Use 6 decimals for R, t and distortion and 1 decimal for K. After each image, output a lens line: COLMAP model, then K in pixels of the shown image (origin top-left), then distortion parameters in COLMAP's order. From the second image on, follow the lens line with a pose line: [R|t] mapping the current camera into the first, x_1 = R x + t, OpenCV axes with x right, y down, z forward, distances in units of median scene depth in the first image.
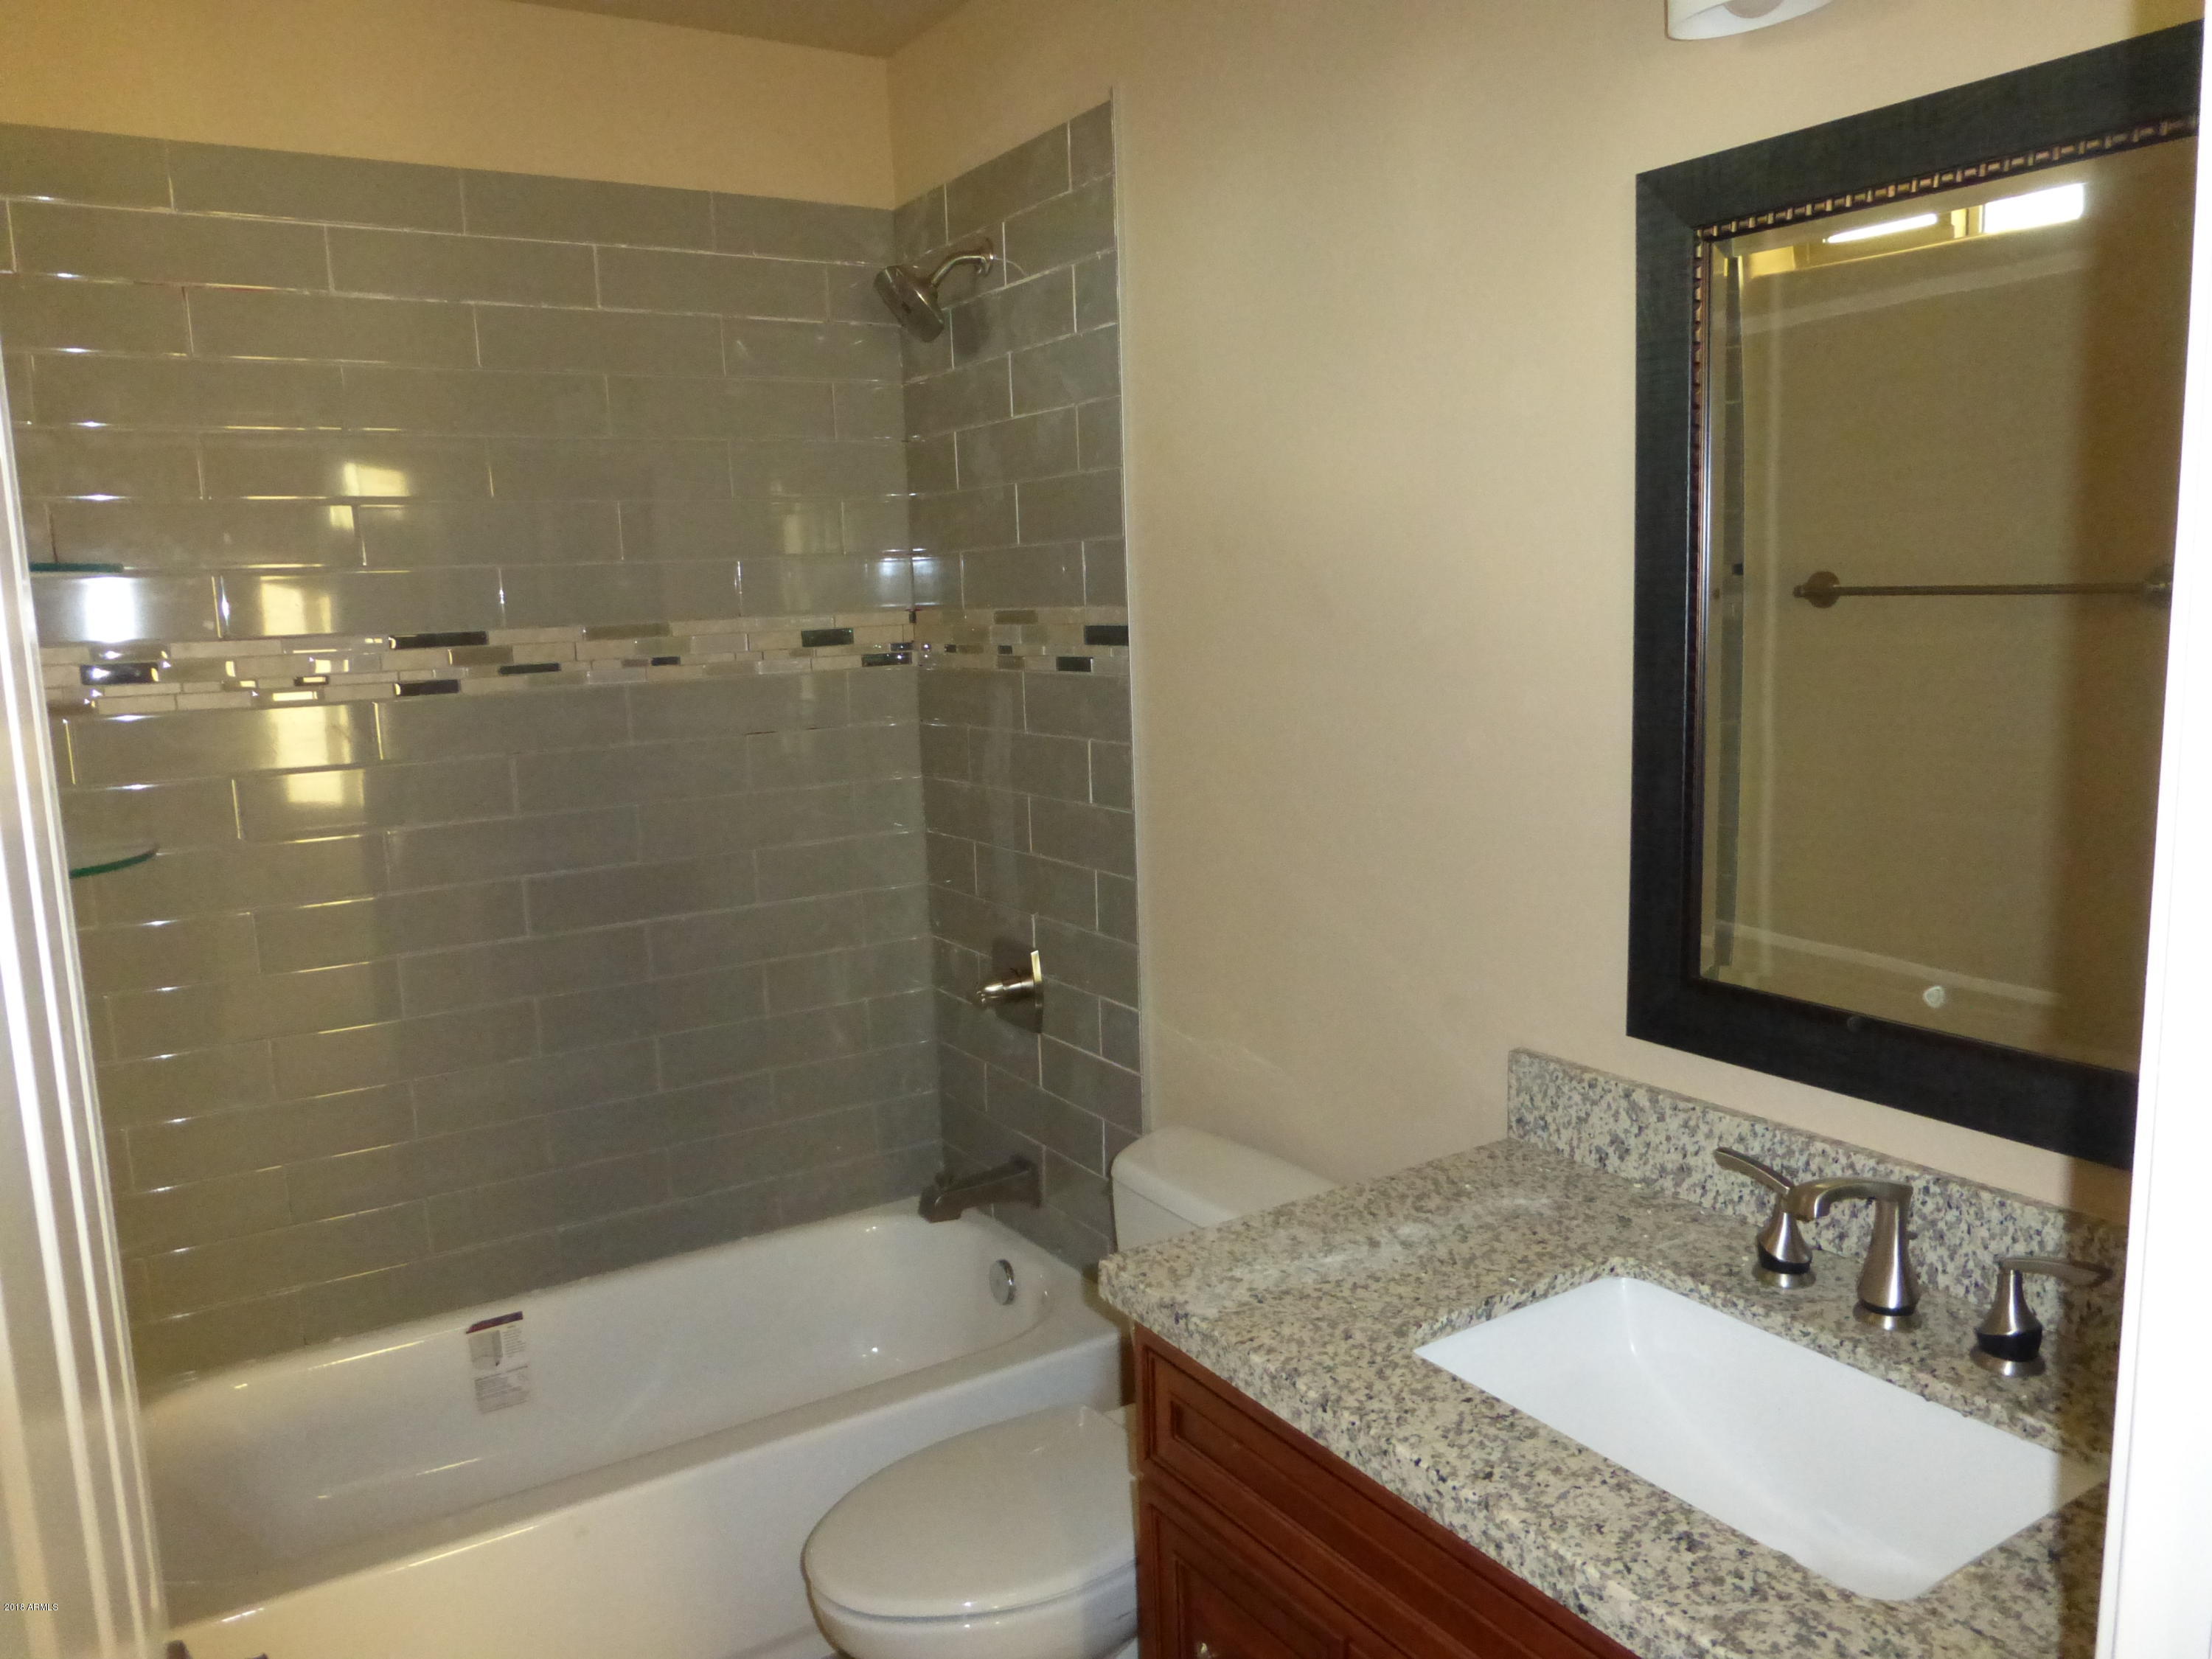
lens RADIAL K [[1612.1, 0, 1090.2], [0, 1612.1, 839.9], [0, 0, 1]] dist [-0.029335, 0.018031]
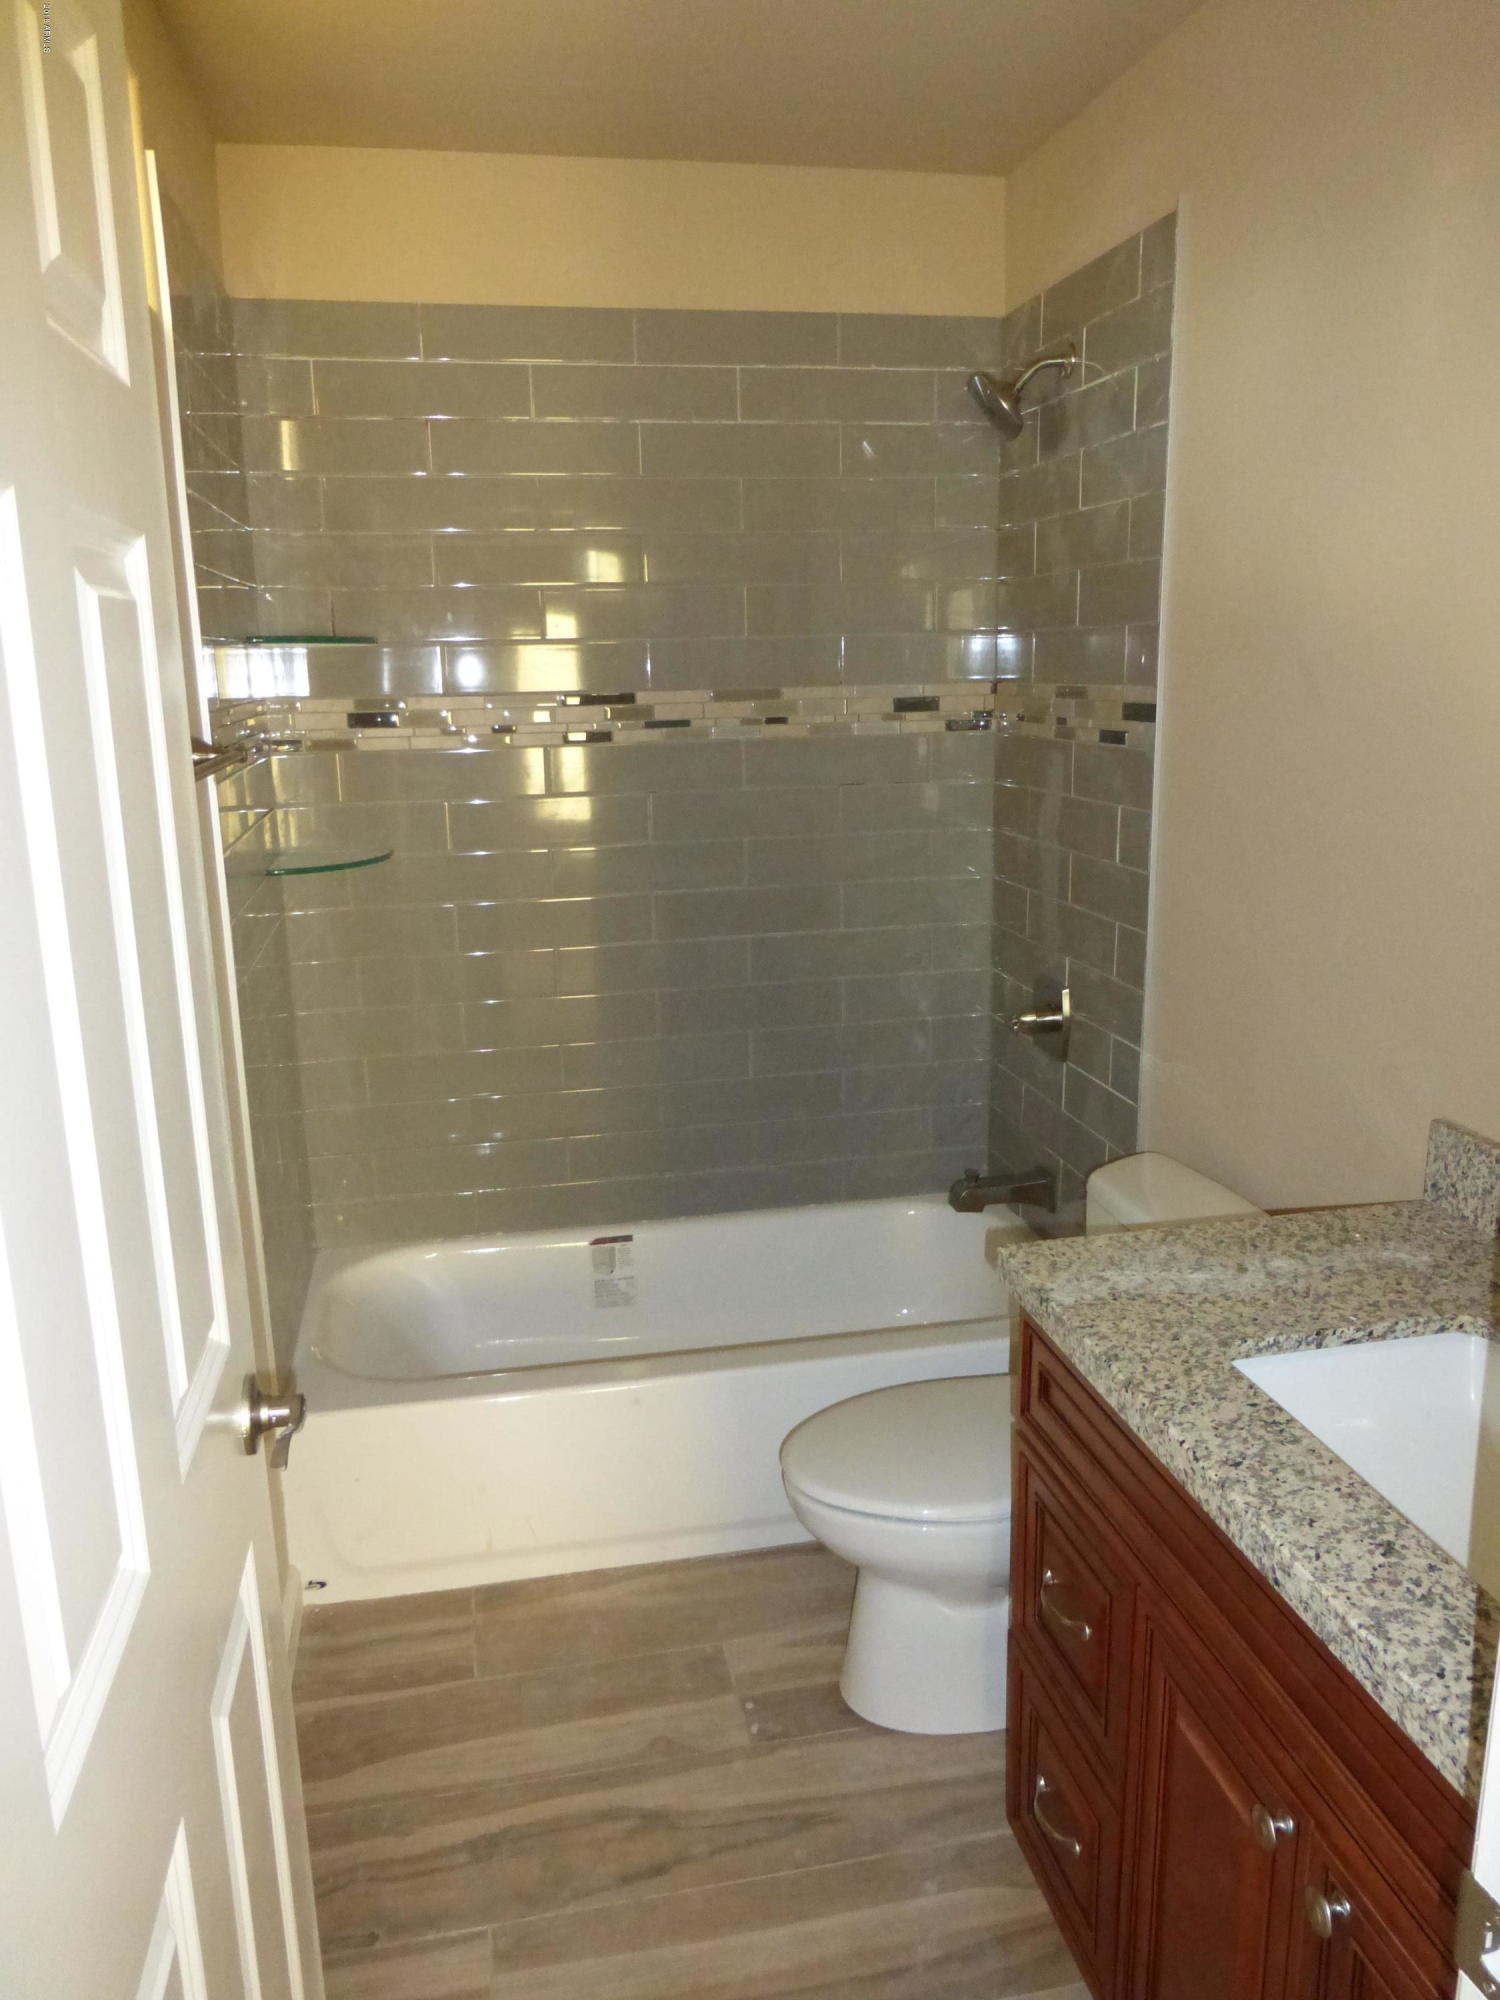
lens RADIAL K [[1457.6, 0, 740.3], [0, 1457.6, 1002.7], [0, 0, 1]] dist [-0.029335, 0.018031]
pose [[0.935468, 0.095338, -0.340310, 0.113541], [-0.065550, 0.993025, 0.098006, -0.008377], [0.347280, -0.069374, 0.935192, -0.043413]]
